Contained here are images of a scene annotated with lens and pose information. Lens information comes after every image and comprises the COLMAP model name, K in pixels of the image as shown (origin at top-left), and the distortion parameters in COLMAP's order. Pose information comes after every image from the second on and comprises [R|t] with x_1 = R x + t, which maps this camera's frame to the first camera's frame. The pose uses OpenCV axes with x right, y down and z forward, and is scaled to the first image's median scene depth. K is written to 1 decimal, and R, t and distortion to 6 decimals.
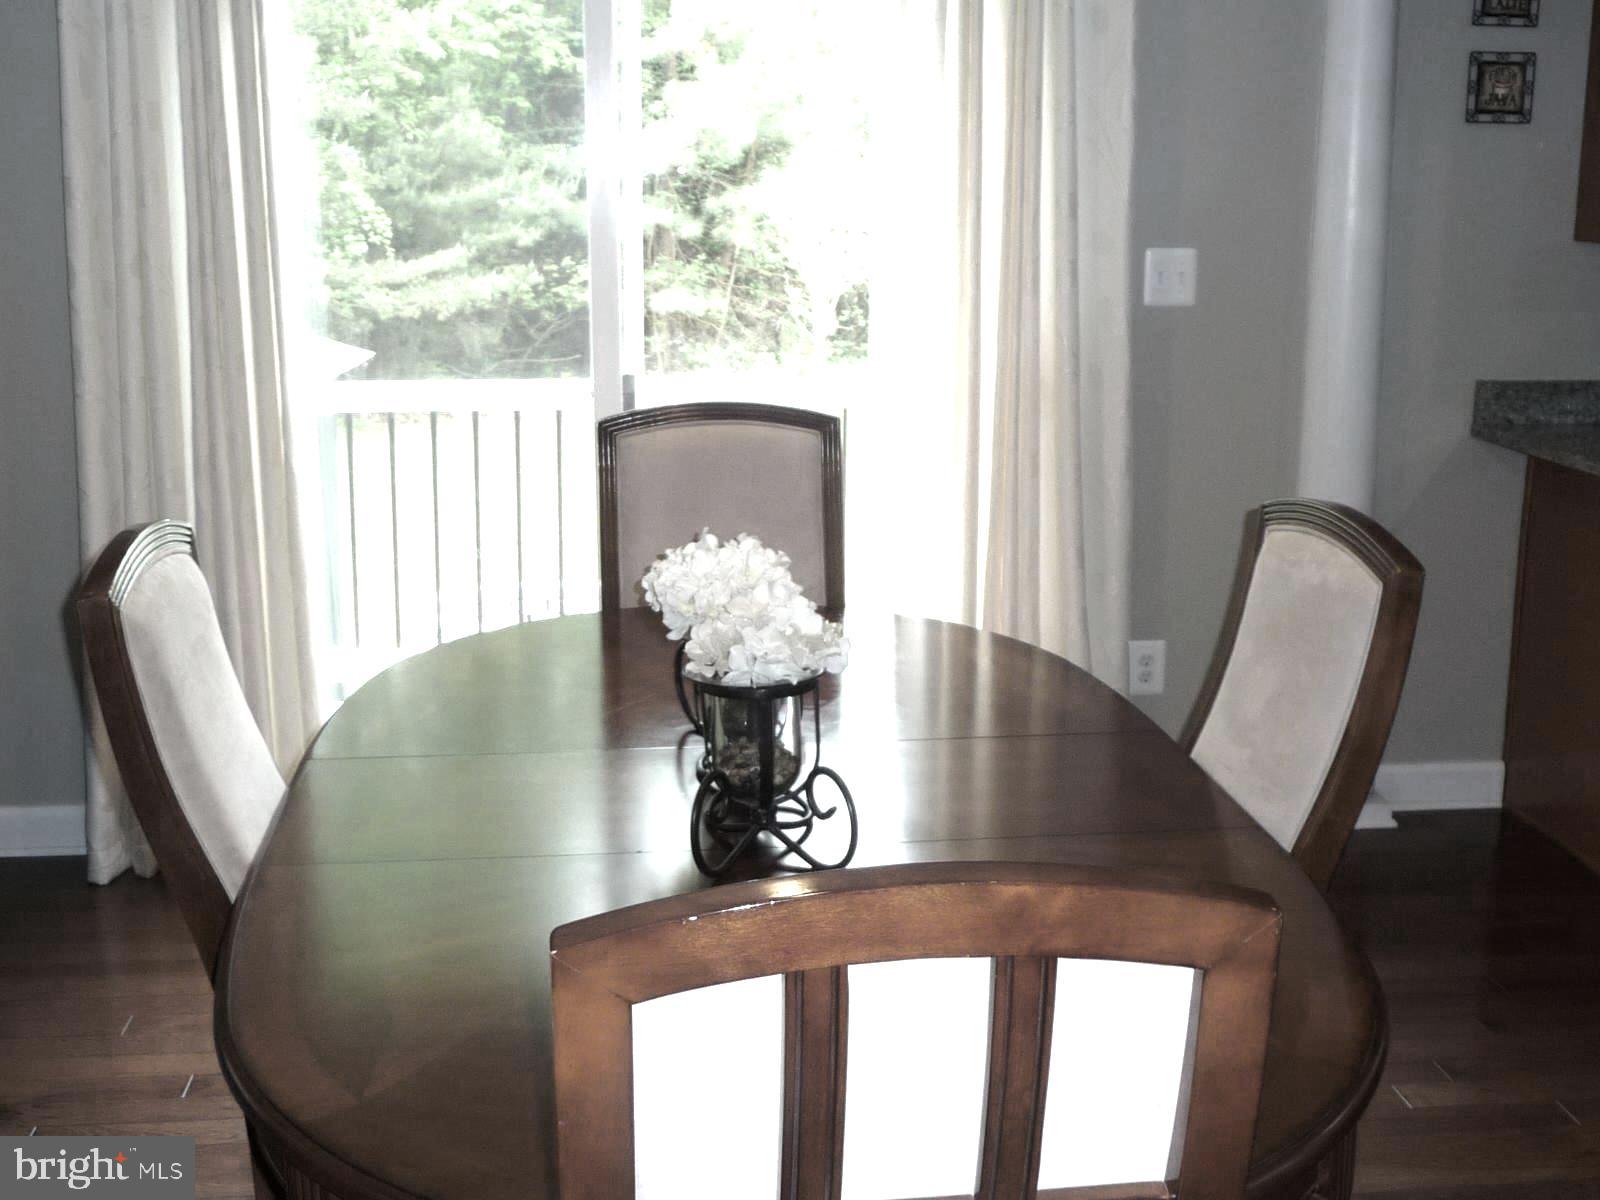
lens RADIAL K [[1955.8, 0, 803.1], [0, 1955.8, 592.8], [0, 0, 1]] dist [-0.047277, 0.000000]
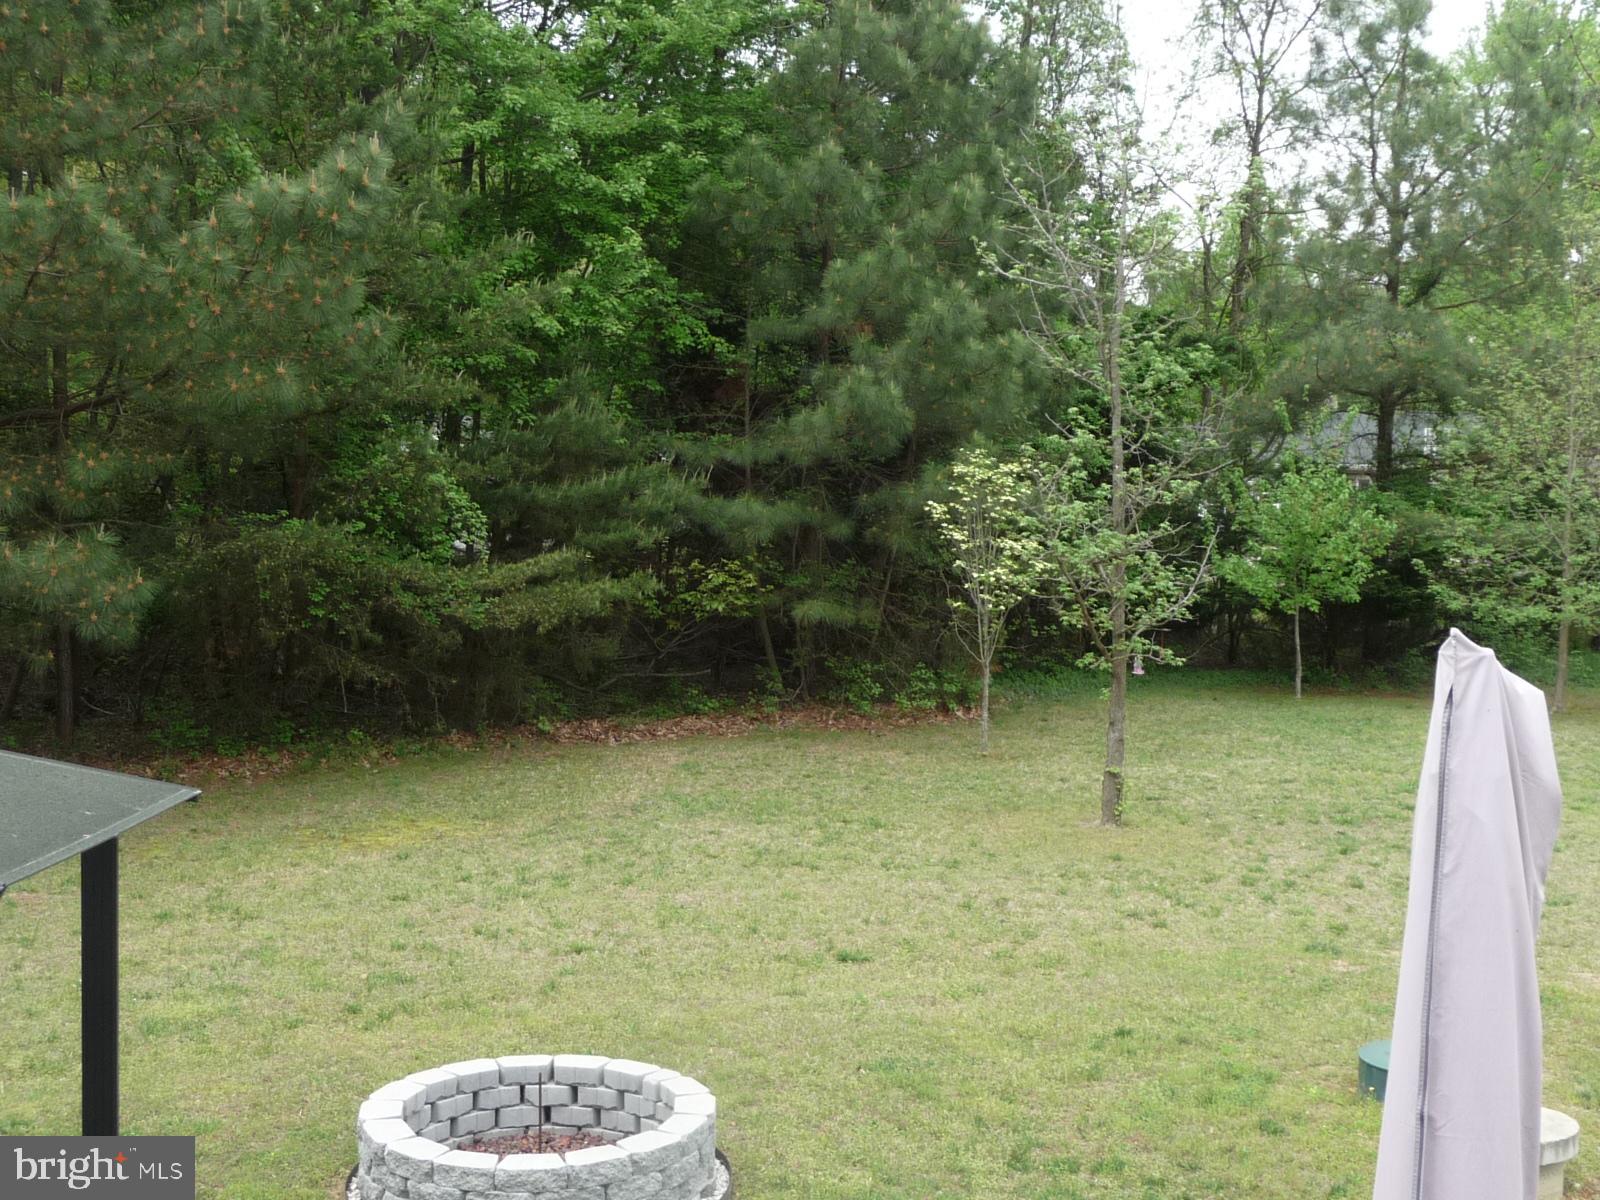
lens RADIAL K [[1955.8, 0, 800.9], [0, 1955.8, 603.7], [0, 0, 1]] dist [-0.047277, 0.000000]
pose [[0.996008, 0.016875, -0.087657, 0.002638], [-0.028714, 0.990346, -0.135608, -0.036948], [0.084523, 0.137583, 0.986877, 0.150735]]
